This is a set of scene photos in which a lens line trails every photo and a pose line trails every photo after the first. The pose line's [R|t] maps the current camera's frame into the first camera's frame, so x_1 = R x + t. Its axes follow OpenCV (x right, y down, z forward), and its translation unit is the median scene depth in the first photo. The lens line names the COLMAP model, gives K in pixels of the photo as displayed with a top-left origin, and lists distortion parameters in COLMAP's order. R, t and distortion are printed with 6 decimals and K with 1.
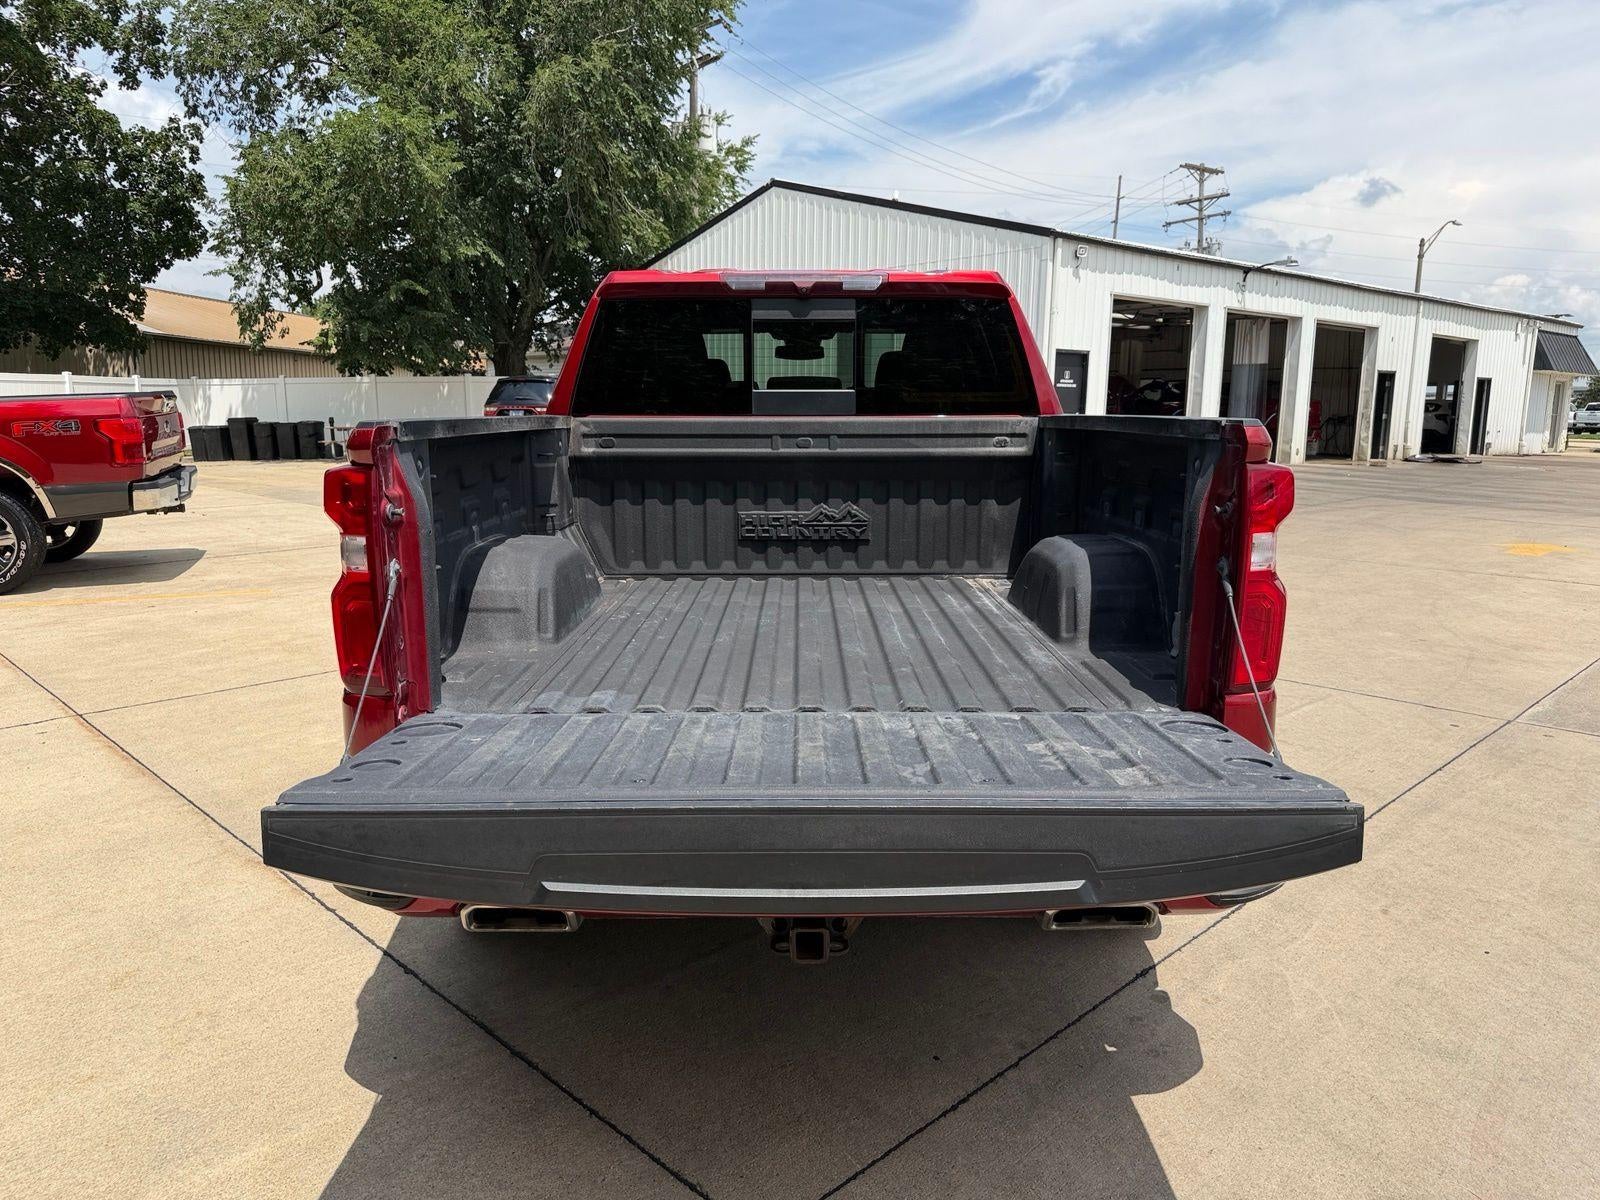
lens RADIAL K [[1136.9, 0, 802.5], [0, 1136.9, 603.7], [0, 0, 1]] dist [0.022380, -0.032747]
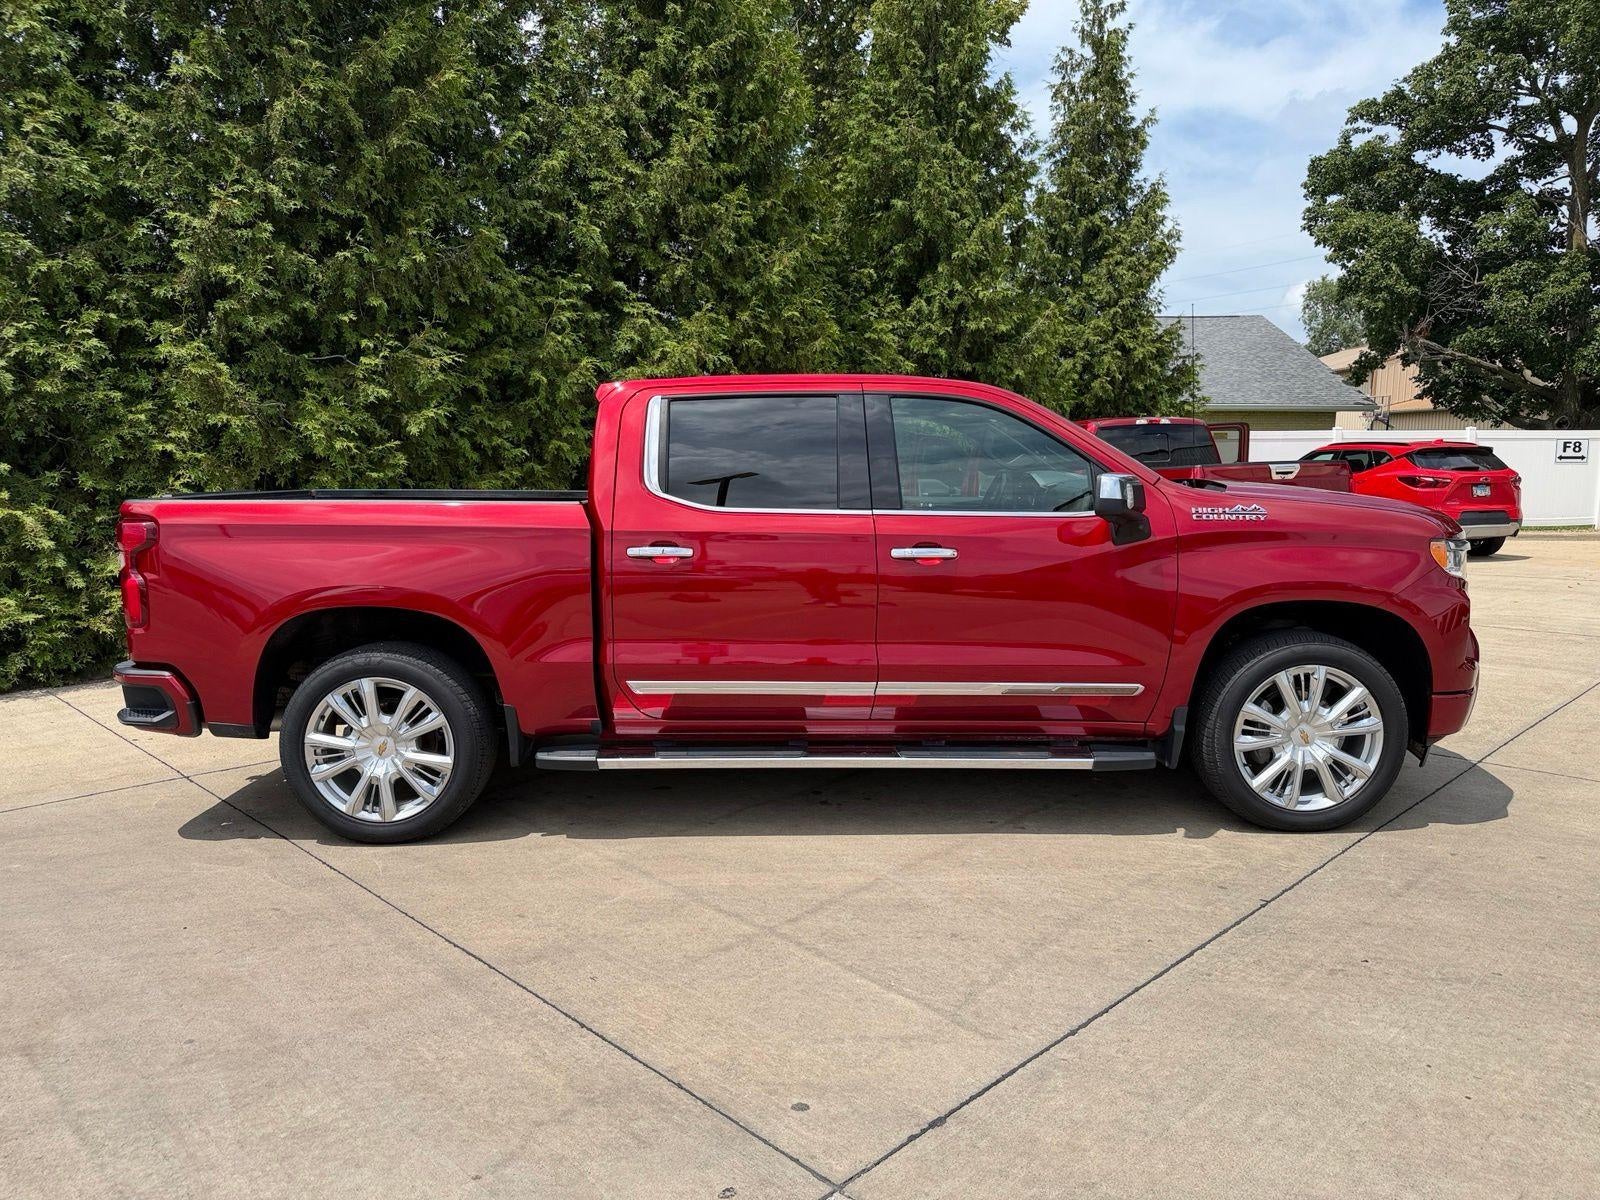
lens RADIAL K [[1136.9, 0, 796.2], [0, 1136.9, 590.2], [0, 0, 1]] dist [0.022380, -0.032747]
pose [[-0.015254, 0.113272, -0.993447, 0.587538], [-0.168674, 0.979032, 0.114218, -0.105022], [0.985554, 0.169311, 0.004171, 0.519911]]
